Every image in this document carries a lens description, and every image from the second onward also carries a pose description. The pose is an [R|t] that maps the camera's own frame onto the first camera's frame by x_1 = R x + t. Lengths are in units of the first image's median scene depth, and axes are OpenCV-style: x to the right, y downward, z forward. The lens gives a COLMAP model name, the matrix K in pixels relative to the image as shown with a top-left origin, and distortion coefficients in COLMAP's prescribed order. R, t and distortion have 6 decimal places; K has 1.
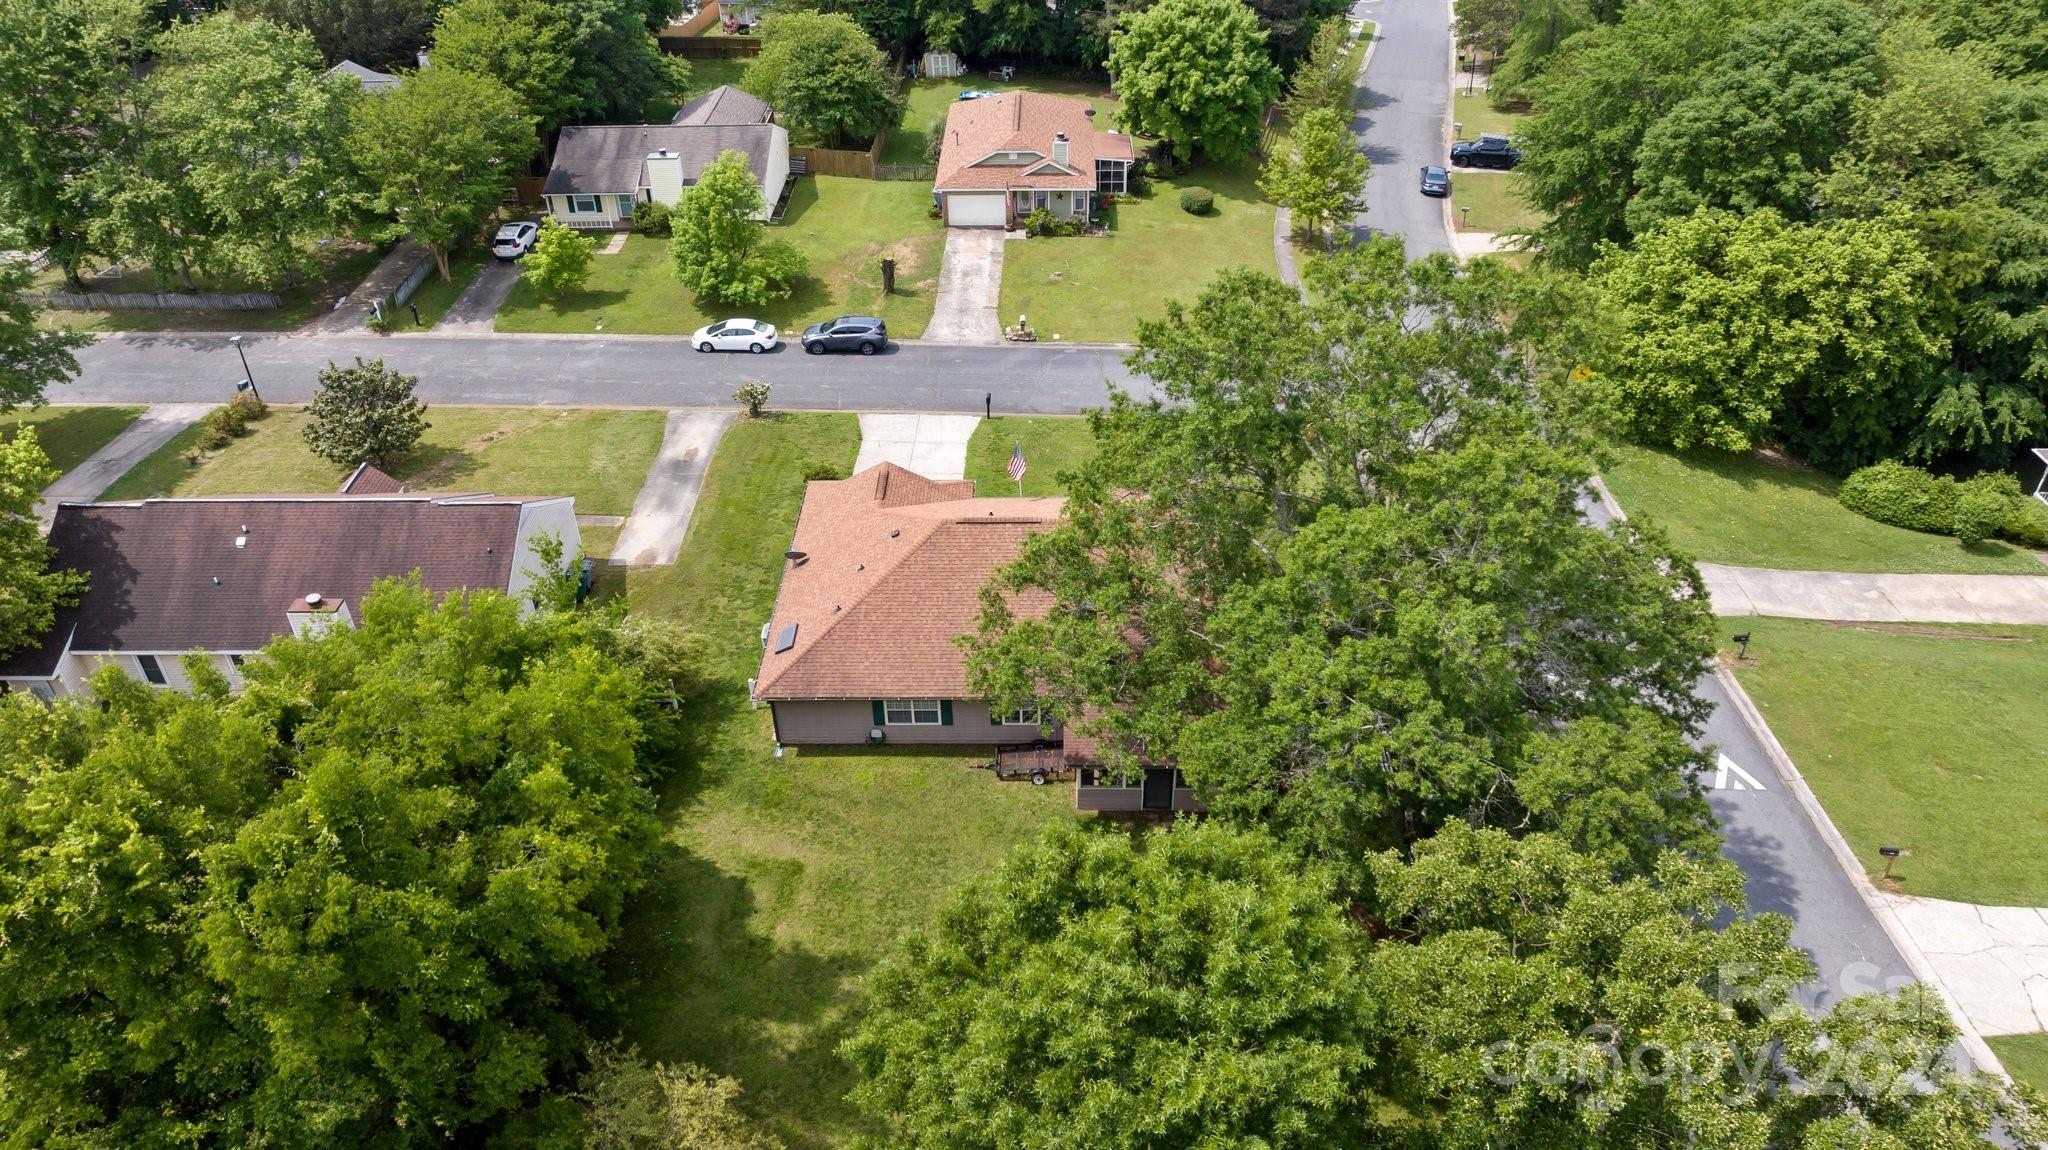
lens RADIAL K [[1431.1, 0, 1024.0], [0, 1431.1, 575.0], [0, 0, 1]] dist [-0.022660, -0.000010]
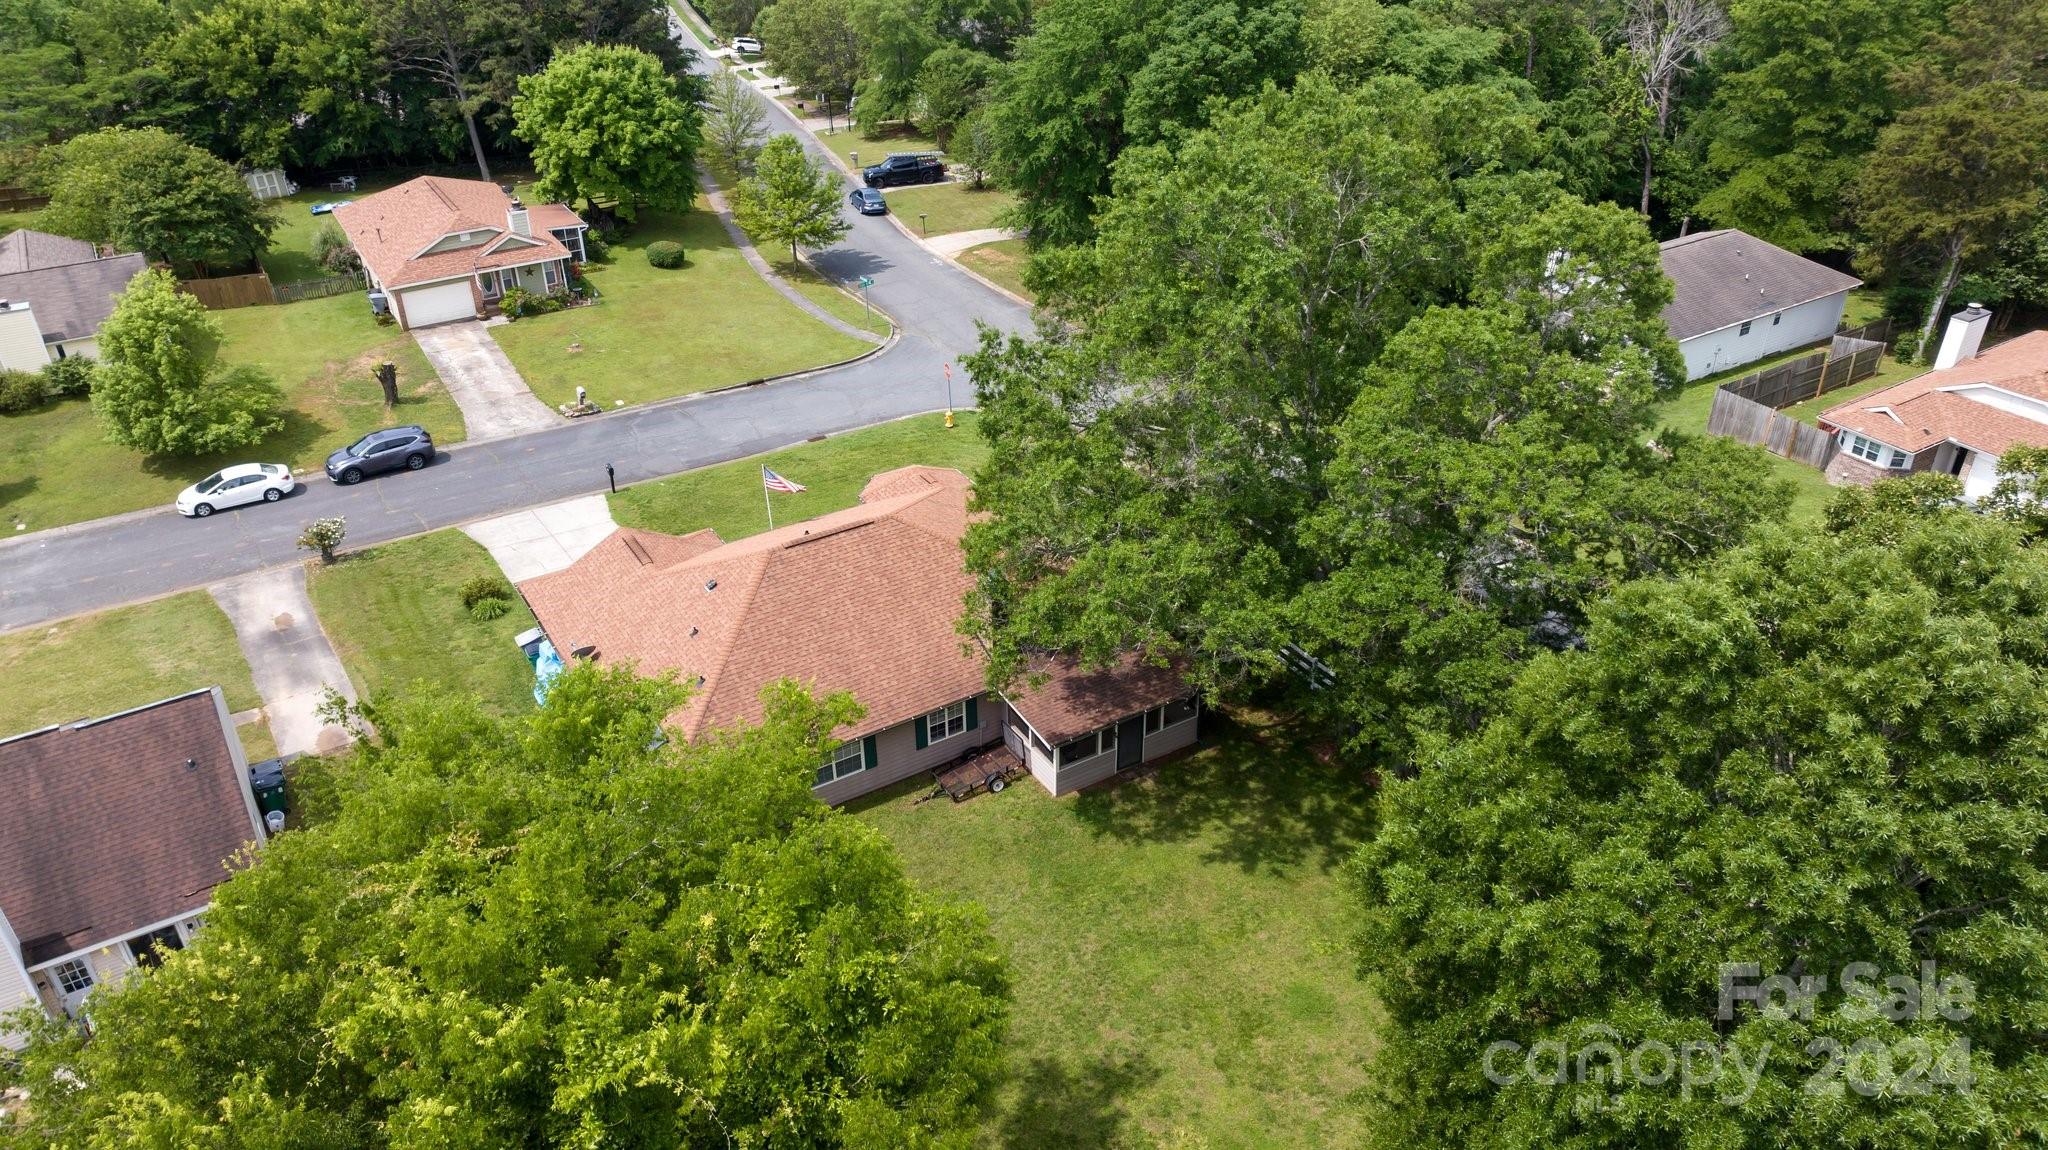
lens RADIAL K [[1431.1, 0, 1024.0], [0, 1431.1, 575.0], [0, 0, 1]] dist [-0.022660, -0.000010]
pose [[0.840309, -0.275966, 0.466608, -0.184947], [0.313159, 0.949698, -0.002285, 0.014146], [-0.442507, 0.148043, 0.884461, 0.102251]]
